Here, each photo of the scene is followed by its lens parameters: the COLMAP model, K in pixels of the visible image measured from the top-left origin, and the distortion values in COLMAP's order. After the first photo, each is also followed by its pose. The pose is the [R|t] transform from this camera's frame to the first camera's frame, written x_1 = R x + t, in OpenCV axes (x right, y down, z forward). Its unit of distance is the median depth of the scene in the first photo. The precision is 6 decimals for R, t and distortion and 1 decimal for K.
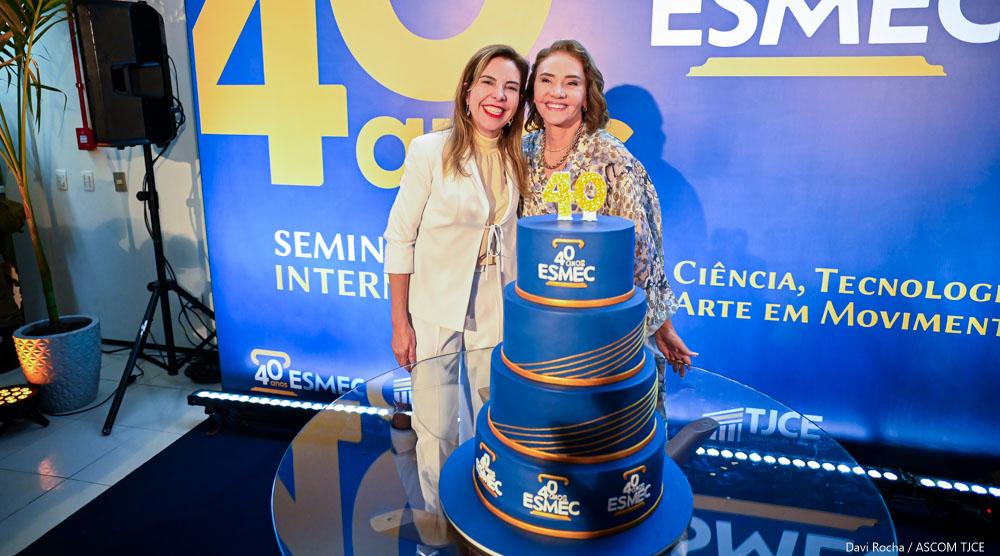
lens RADIAL K [[603.8, 0, 502.6], [0, 603.8, 236.4], [0, 0, 1]] dist [-0.061185, 0.045495]
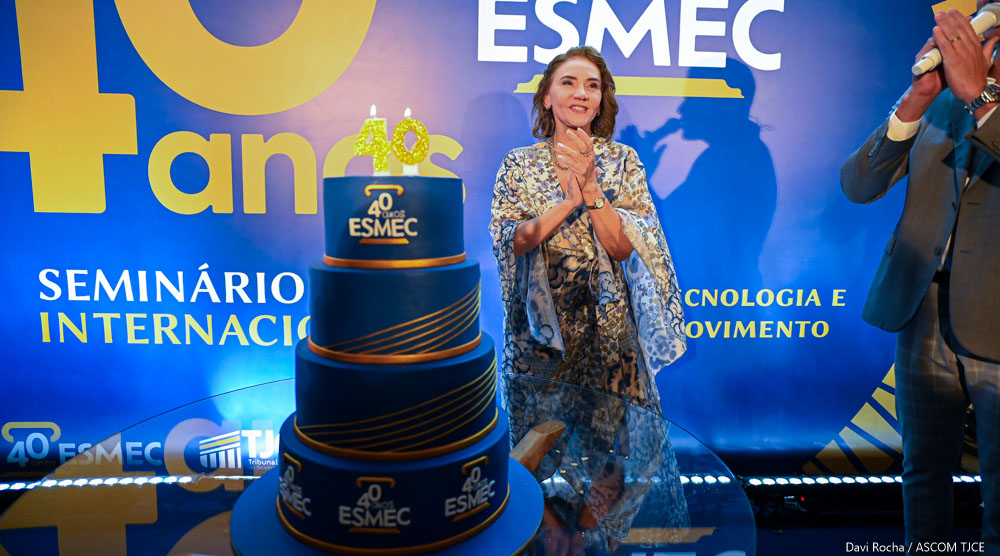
lens RADIAL K [[603.8, 0, 501.4], [0, 603.8, 259.1], [0, 0, 1]] dist [-0.061185, 0.045495]
pose [[0.964491, -0.024093, 0.263014, 0.018765], [0.044693, 0.996357, -0.072624, 0.074566], [-0.260307, 0.081800, 0.962055, 0.070681]]
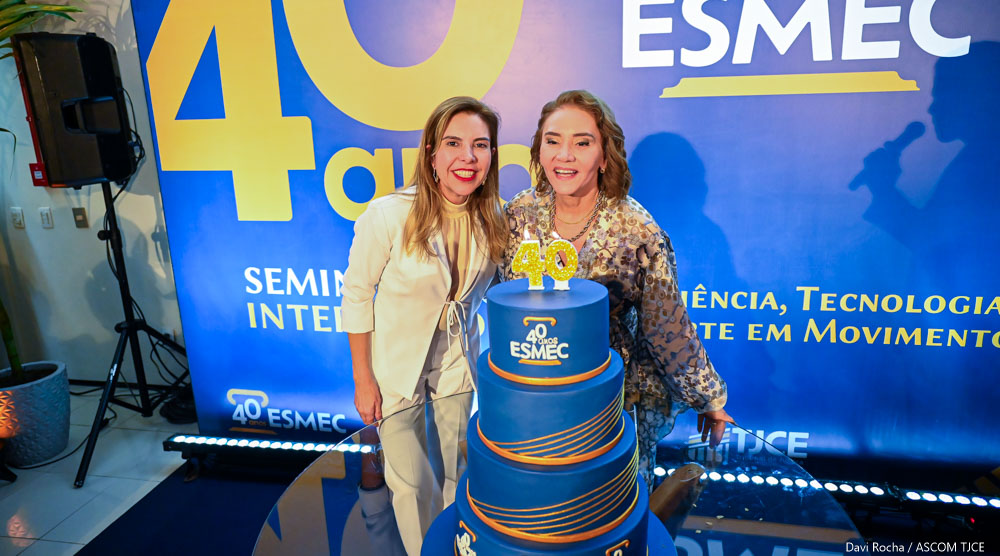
lens RADIAL K [[612.0, 0, 503.4], [0, 612.0, 245.4], [0, 0, 1]] dist [-0.058869, 0.042113]
pose [[0.998540, -0.045102, 0.029734, 0.011647], [0.044486, 0.998788, 0.021070, -0.056916], [-0.030648, -0.019716, 0.999336, 0.010985]]
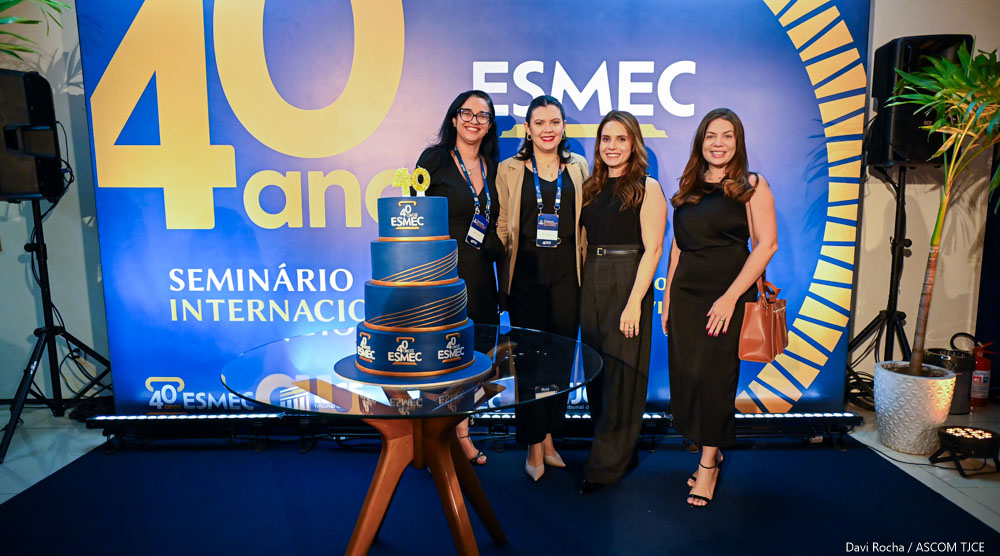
lens RADIAL K [[603.8, 0, 501.9], [0, 603.8, 291.3], [0, 0, 1]] dist [-0.061185, 0.045495]
pose [[0.974316, -0.039392, 0.221712, -0.009247], [0.054378, 0.996600, -0.061896, 0.166099], [-0.218520, 0.072362, 0.973146, -0.316022]]
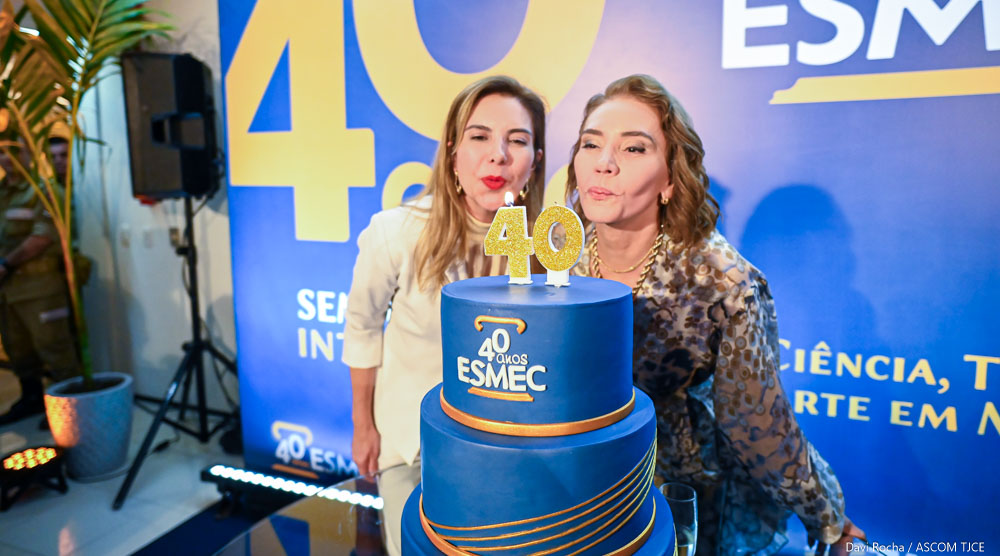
lens RADIAL K [[603.8, 0, 503.8], [0, 603.8, 237.3], [0, 0, 1]] dist [-0.061185, 0.045495]
pose [[0.986043, 0.003353, -0.166455, 0.089565], [-0.020378, 0.994711, -0.100676, -0.005460], [0.165237, 0.102663, 0.980896, 0.181546]]
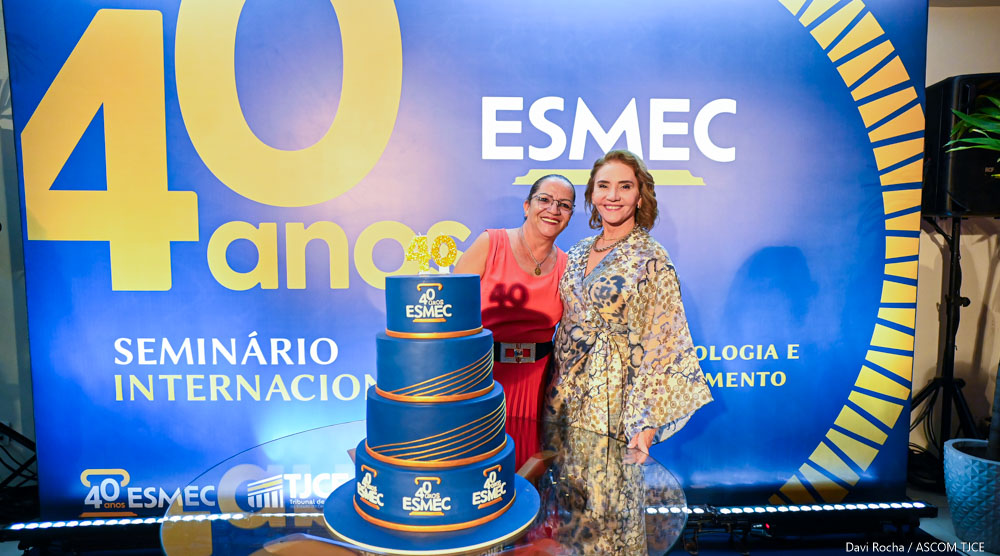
lens RADIAL K [[603.8, 0, 501.4], [0, 603.8, 290.8], [0, 0, 1]] dist [-0.061185, 0.045495]
pose [[0.964051, -0.028407, 0.264195, -0.034144], [0.061205, 0.991273, -0.116754, 0.075538], [-0.258573, 0.128727, 0.957376, -0.104429]]
